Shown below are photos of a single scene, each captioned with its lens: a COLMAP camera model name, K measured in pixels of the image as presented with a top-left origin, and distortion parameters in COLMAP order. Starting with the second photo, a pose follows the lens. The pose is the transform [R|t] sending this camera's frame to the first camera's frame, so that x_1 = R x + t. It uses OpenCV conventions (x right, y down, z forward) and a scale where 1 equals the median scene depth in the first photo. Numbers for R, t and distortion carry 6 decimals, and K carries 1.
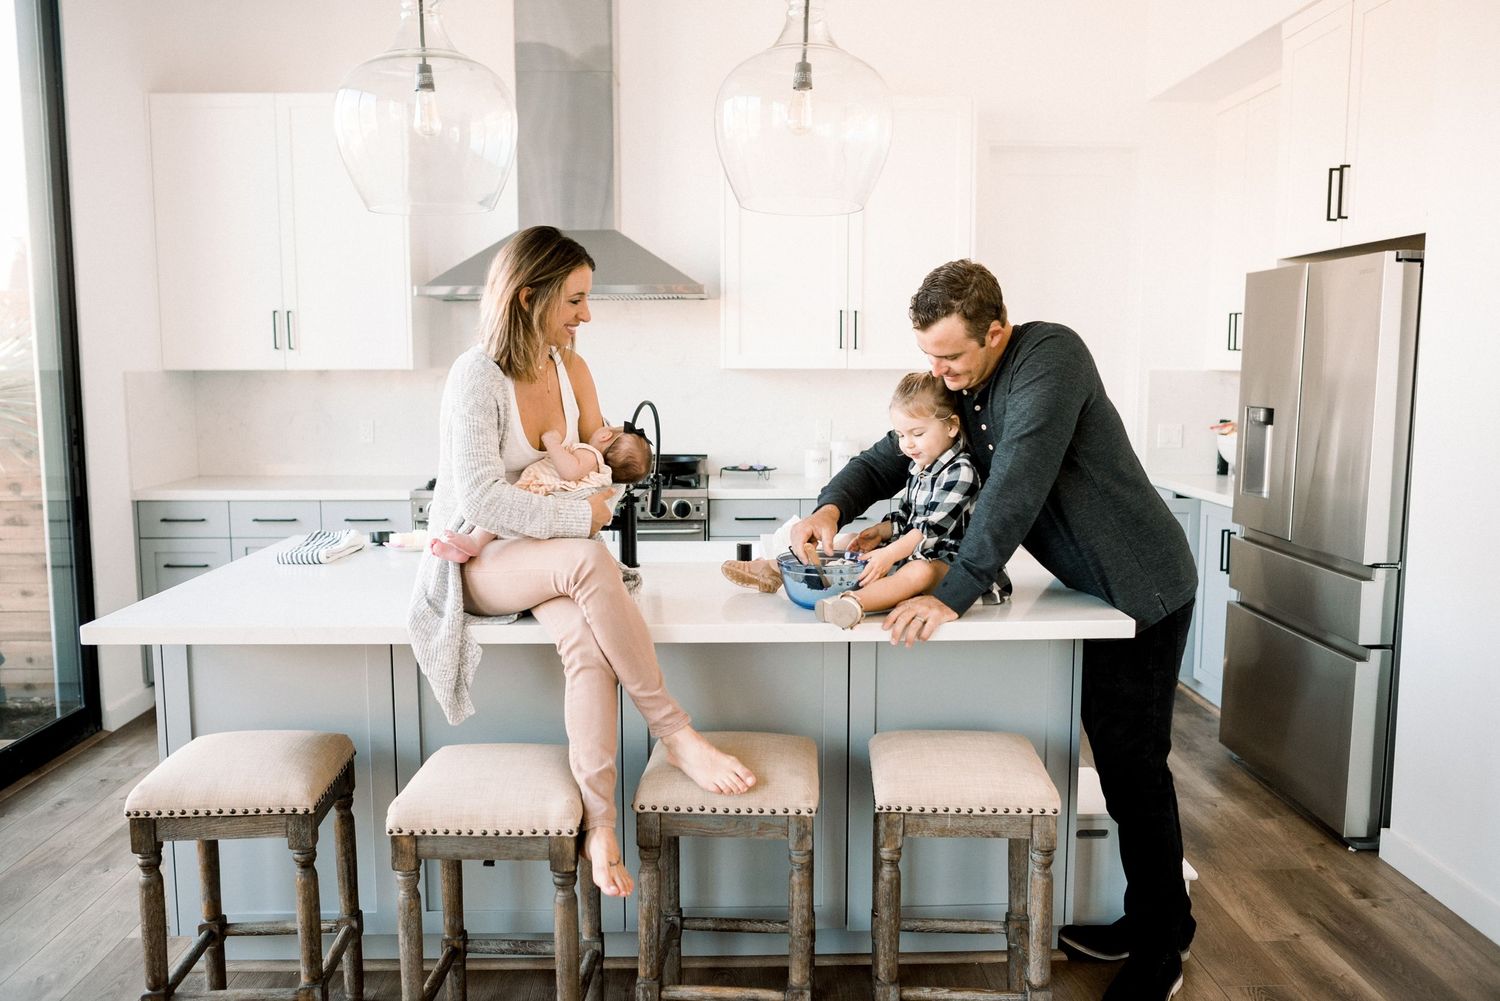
lens RADIAL K [[1216.8, 0, 750.0], [0, 1216.8, 500.5], [0, 0, 1]] dist [-0.043647, 0.053166]
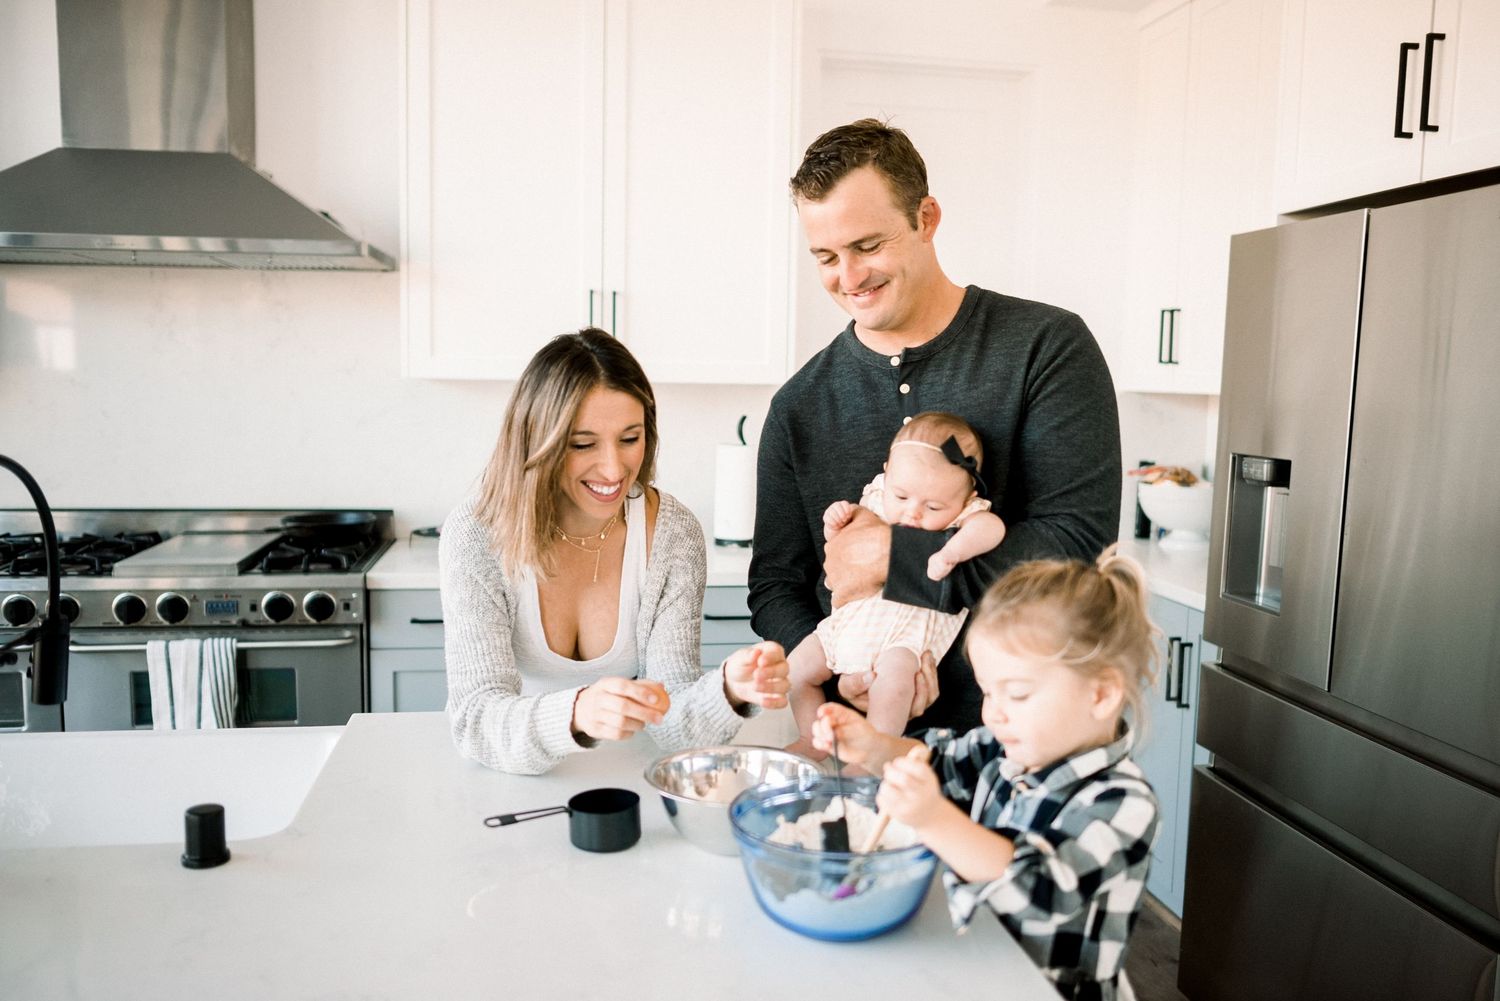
lens RADIAL K [[1216.8, 0, 750.0], [0, 1216.8, 500.5], [0, 0, 1]] dist [-0.043647, 0.053166]
pose [[0.991635, 0.003254, 0.129030, 0.082307], [-0.002110, 0.999957, -0.009008, -0.042925], [-0.129054, 0.008660, 0.991600, 0.380871]]
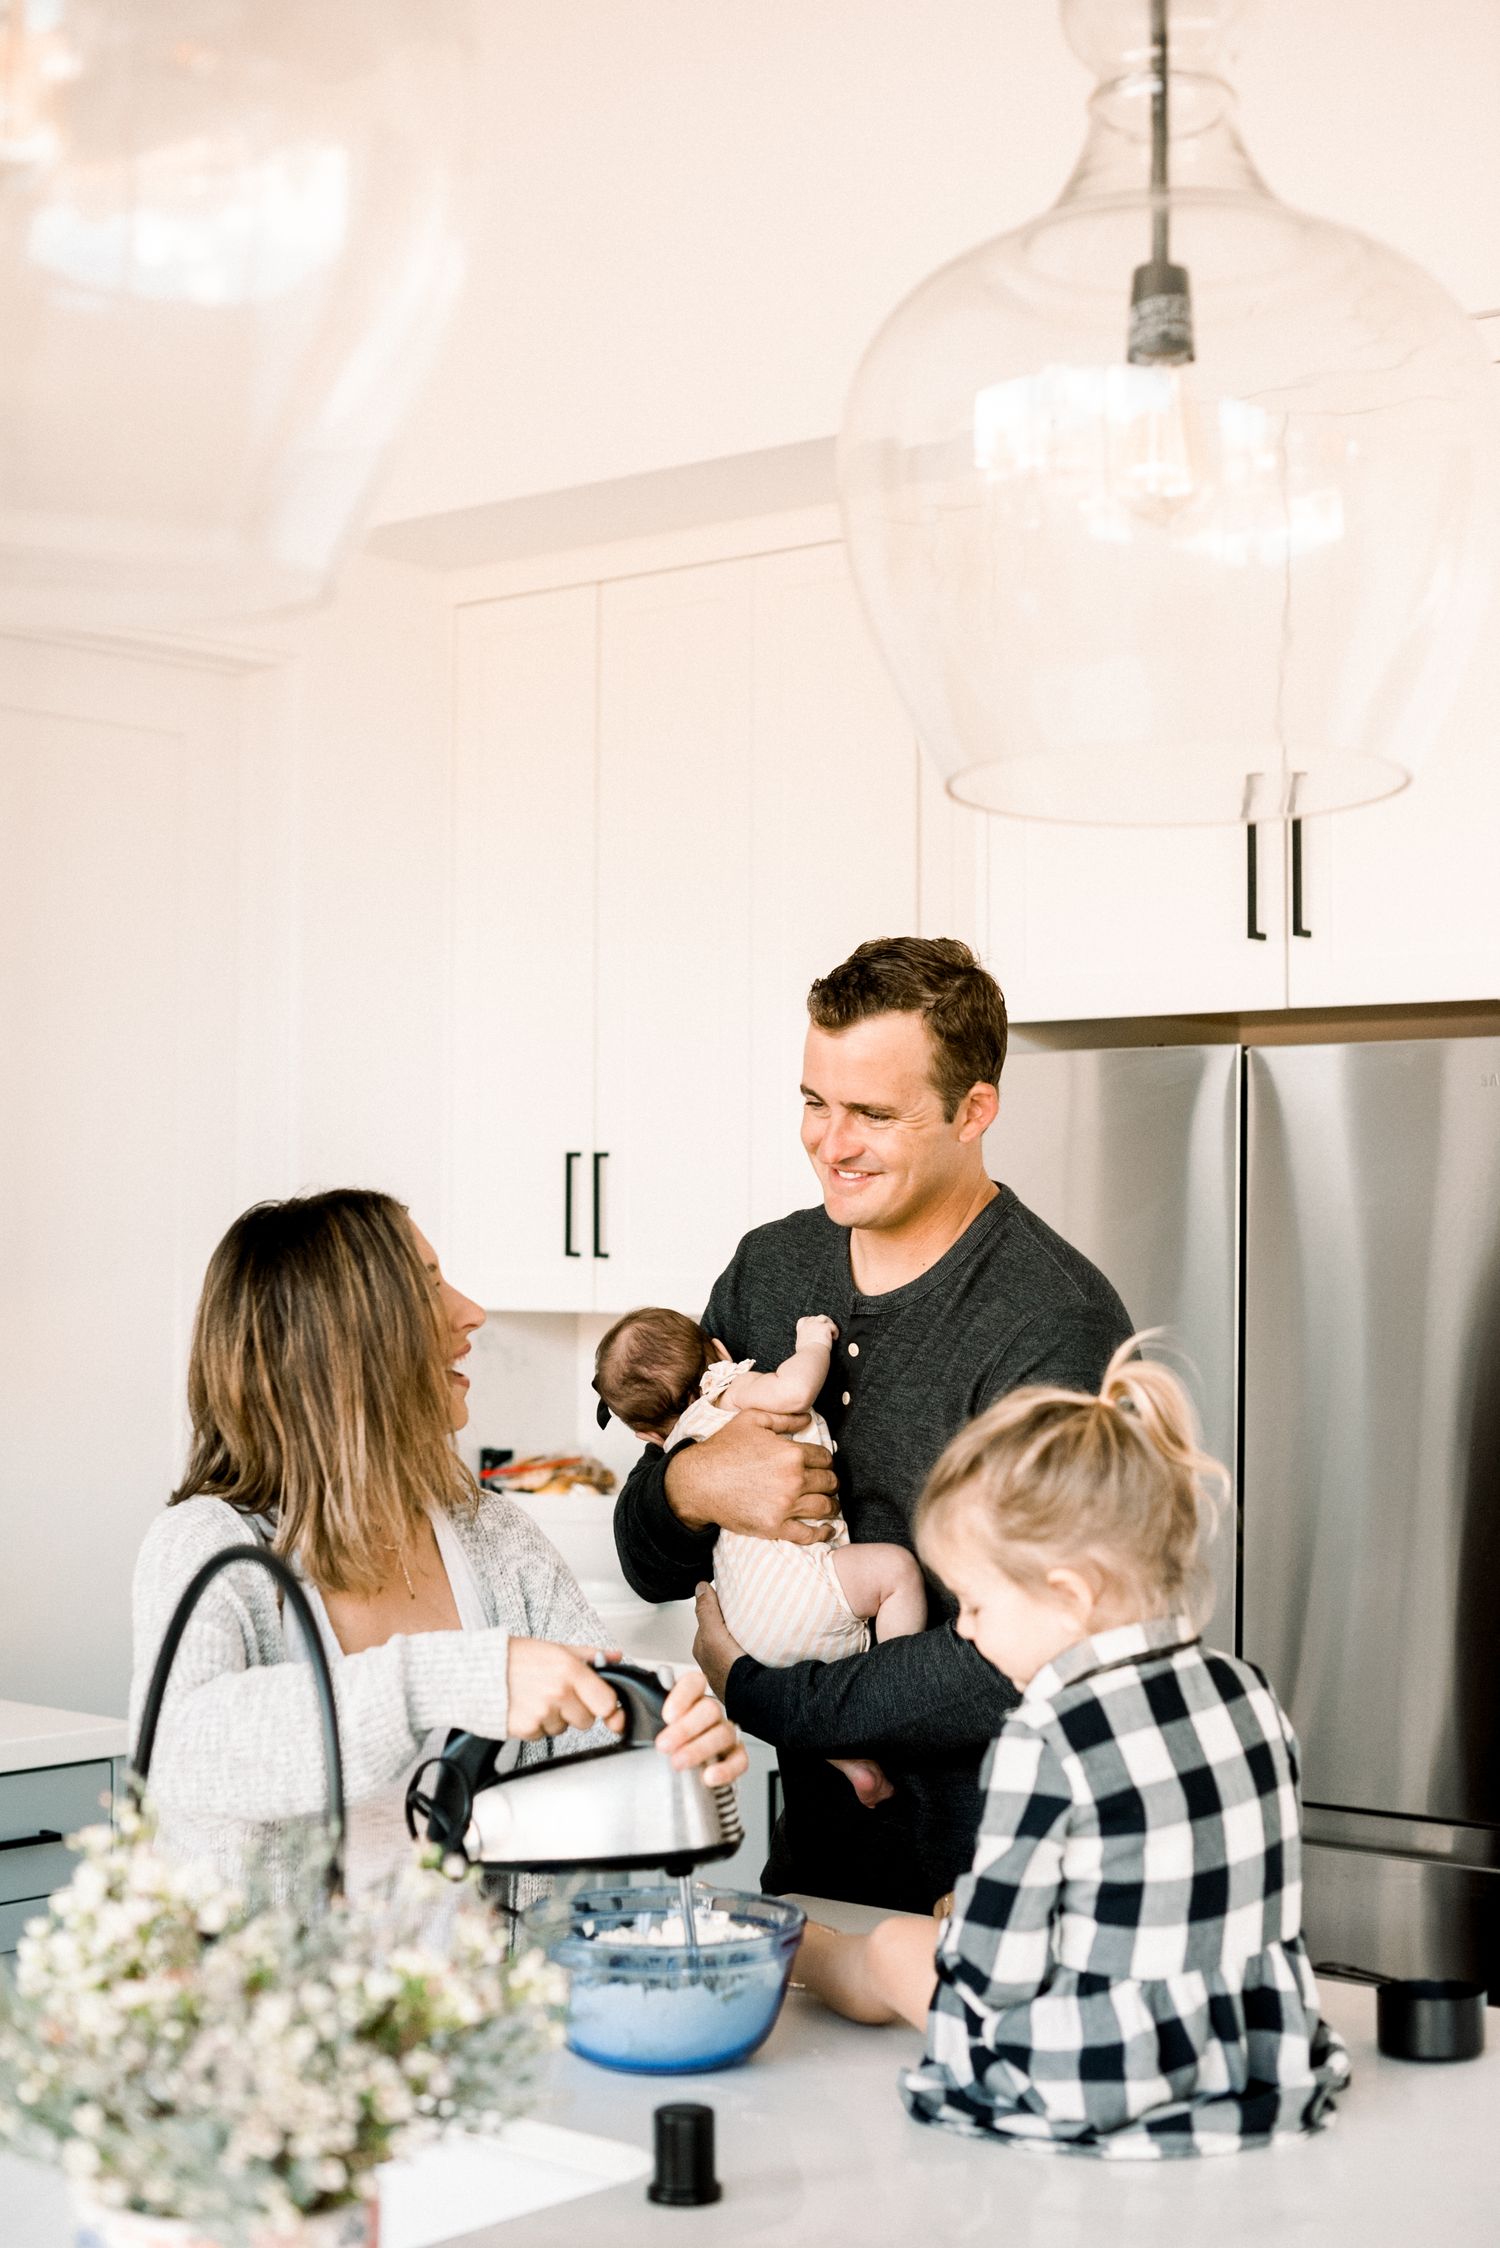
lens RADIAL K [[3249.2, 0, 750.0], [0, 3249.2, 1124.0], [0, 0, 1]] dist [-0.080033, -0.030683]
pose [[0.666420, 0.026663, 0.745100, -0.309584], [0.081835, 0.990706, -0.108646, -0.060188], [-0.741072, 0.133379, 0.658045, 0.361827]]
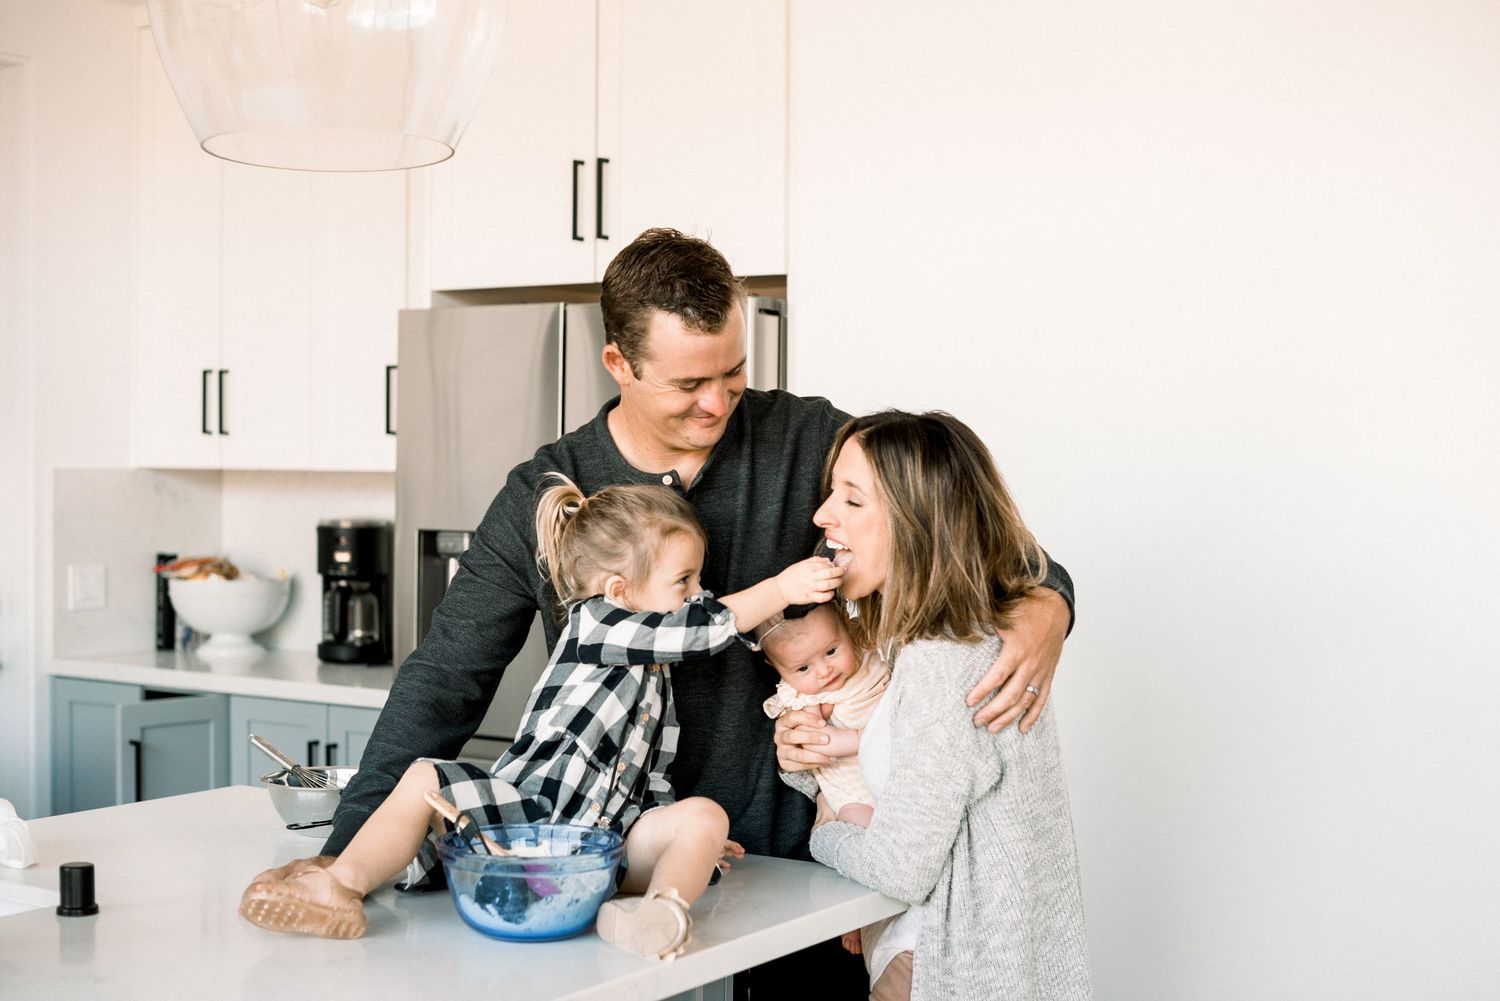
lens RADIAL K [[2168.1, 0, 750.0], [0, 2168.1, 500.5], [0, 0, 1]] dist [-0.080033, -0.030683]
pose [[0.574399, -0.016671, 0.818406, -0.327371], [0.085603, 0.995534, -0.039801, -0.032119], [-0.814087, 0.092920, 0.573260, 0.223228]]
